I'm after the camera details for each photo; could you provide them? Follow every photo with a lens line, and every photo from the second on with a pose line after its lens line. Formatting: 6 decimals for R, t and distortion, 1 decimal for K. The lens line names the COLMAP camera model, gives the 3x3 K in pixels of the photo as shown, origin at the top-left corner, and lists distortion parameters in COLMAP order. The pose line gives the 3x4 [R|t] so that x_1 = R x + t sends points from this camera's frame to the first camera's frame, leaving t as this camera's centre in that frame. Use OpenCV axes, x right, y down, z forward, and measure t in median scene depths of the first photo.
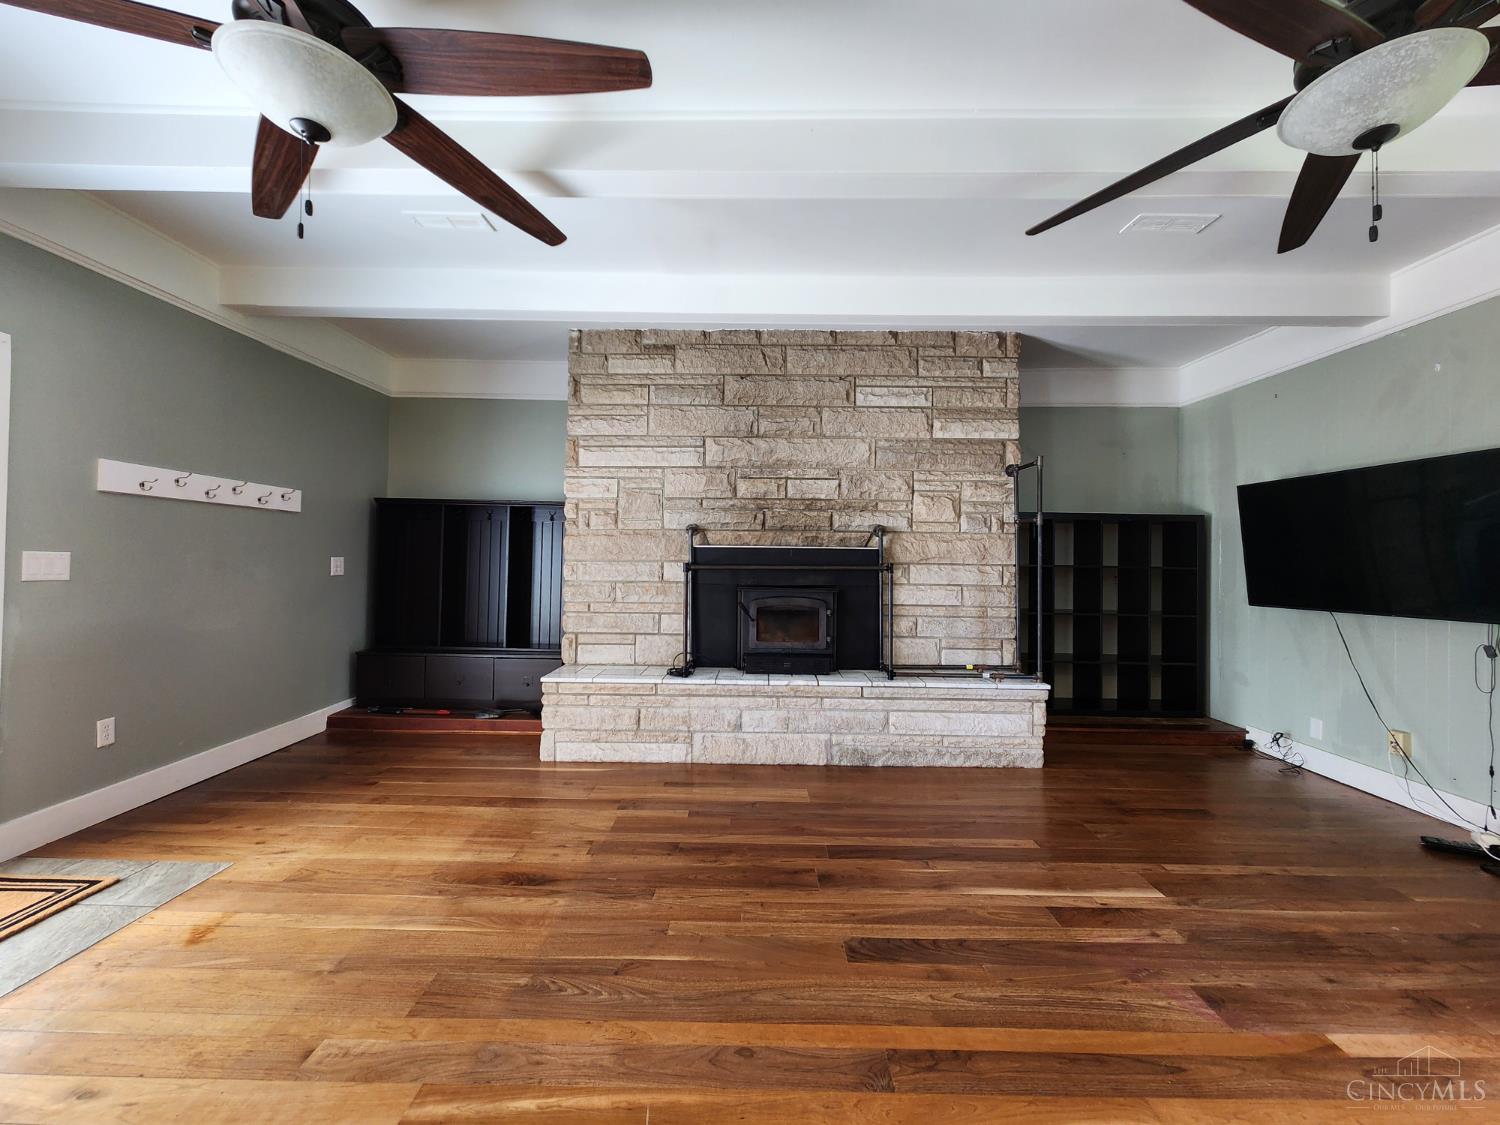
lens RADIAL K [[608.6, 0, 749.8], [0, 608.6, 549.9], [0, 0, 1]] dist [0.005742, -0.003654]
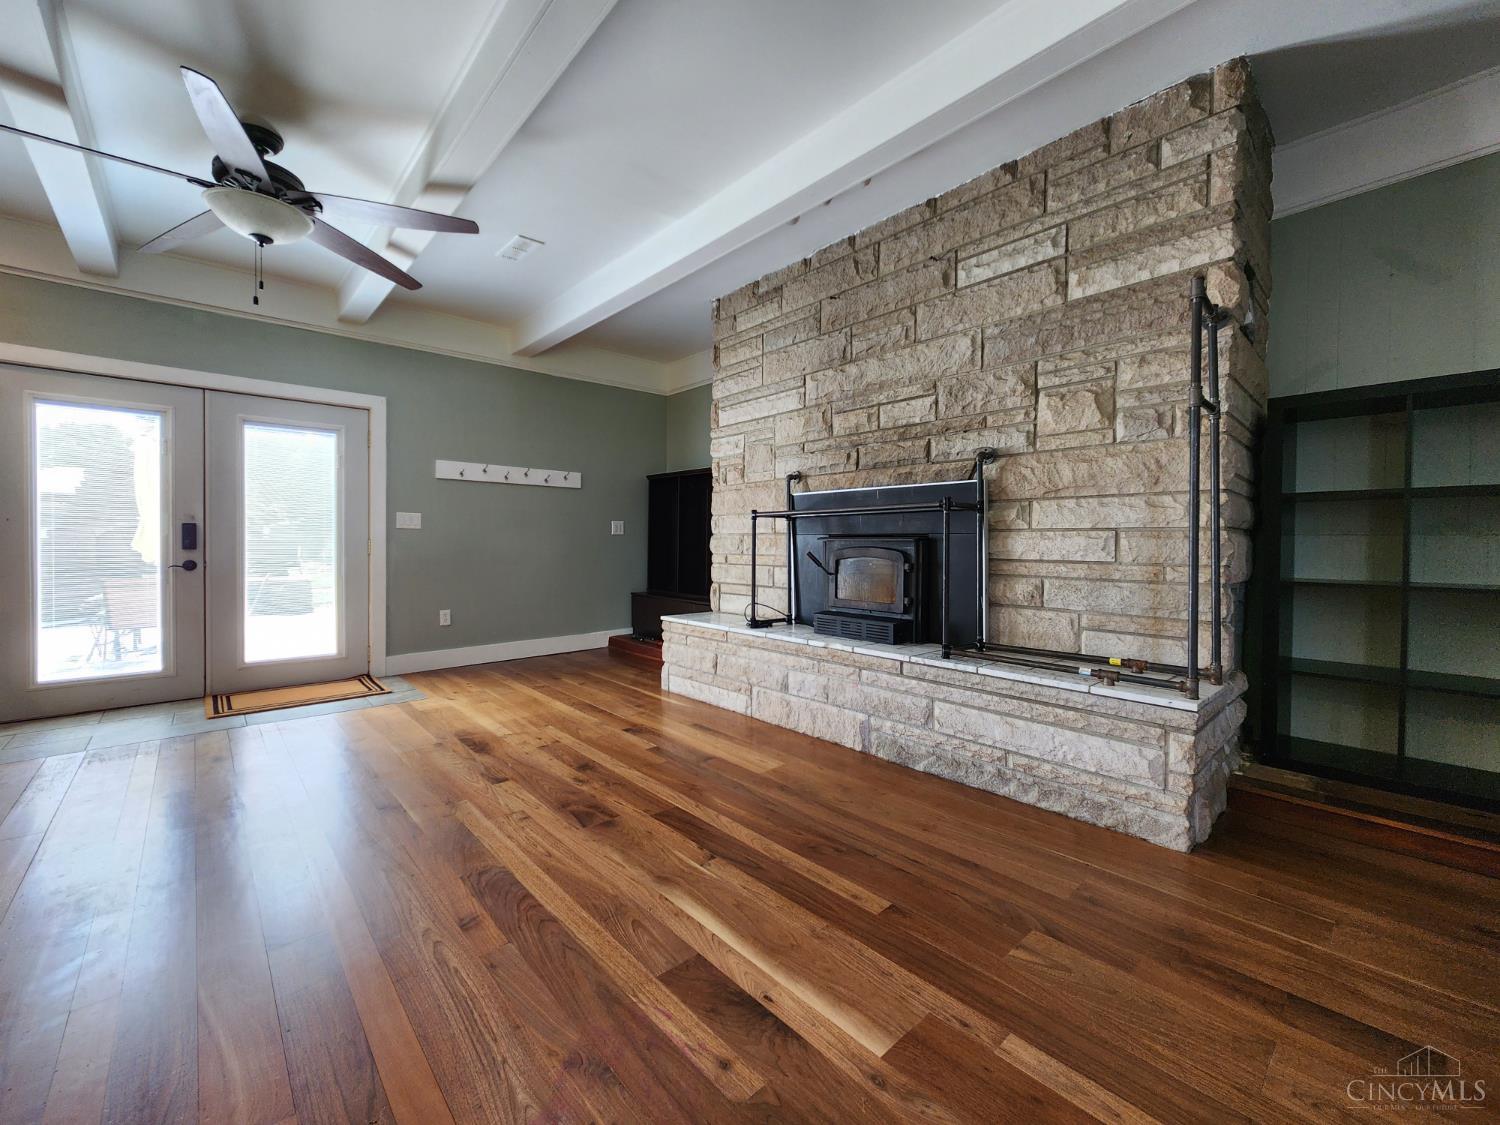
lens RADIAL K [[608.6, 0, 749.8], [0, 608.6, 549.9], [0, 0, 1]] dist [0.005742, -0.003654]
pose [[0.682039, -0.000488, -0.731315, 0.544659], [0.015570, 0.999783, 0.013854, 0.064666], [0.731150, -0.020835, 0.681899, 0.309556]]
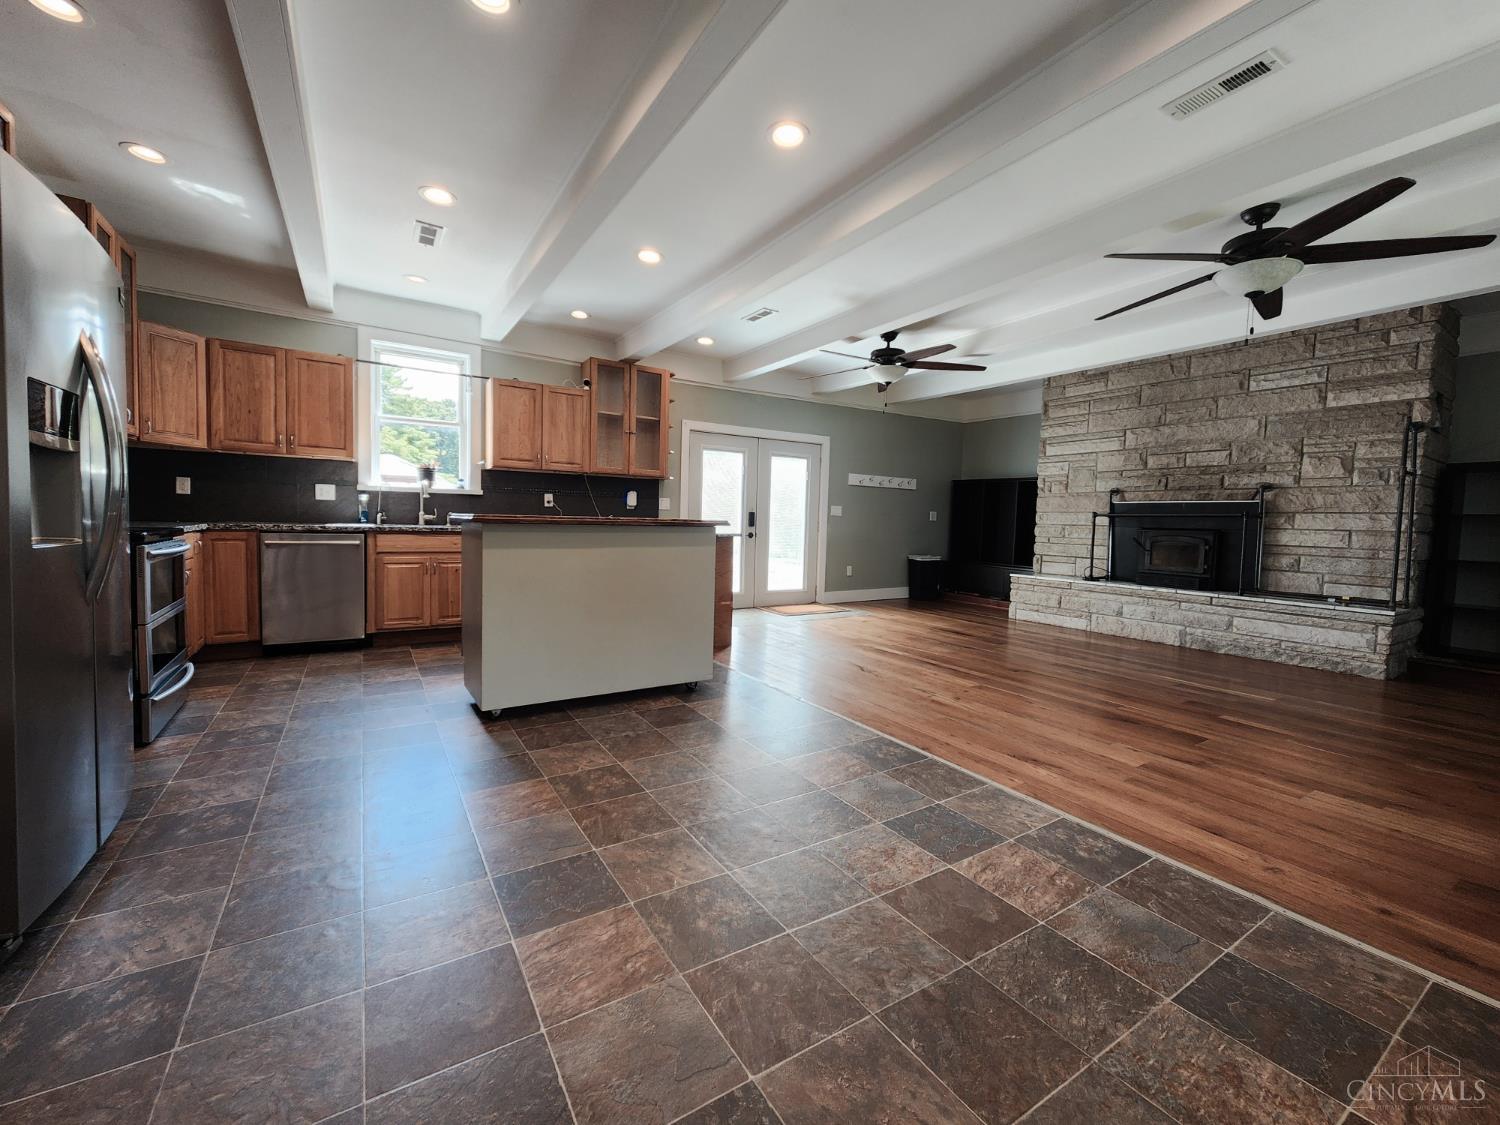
lens RADIAL K [[608.6, 0, 749.8], [0, 608.6, 549.9], [0, 0, 1]] dist [0.005742, -0.003654]
pose [[0.542898, 0.045086, -0.838588, 0.707605], [-0.008487, 0.998801, 0.048206, 0.048119], [0.839756, -0.019054, 0.542630, -0.614842]]
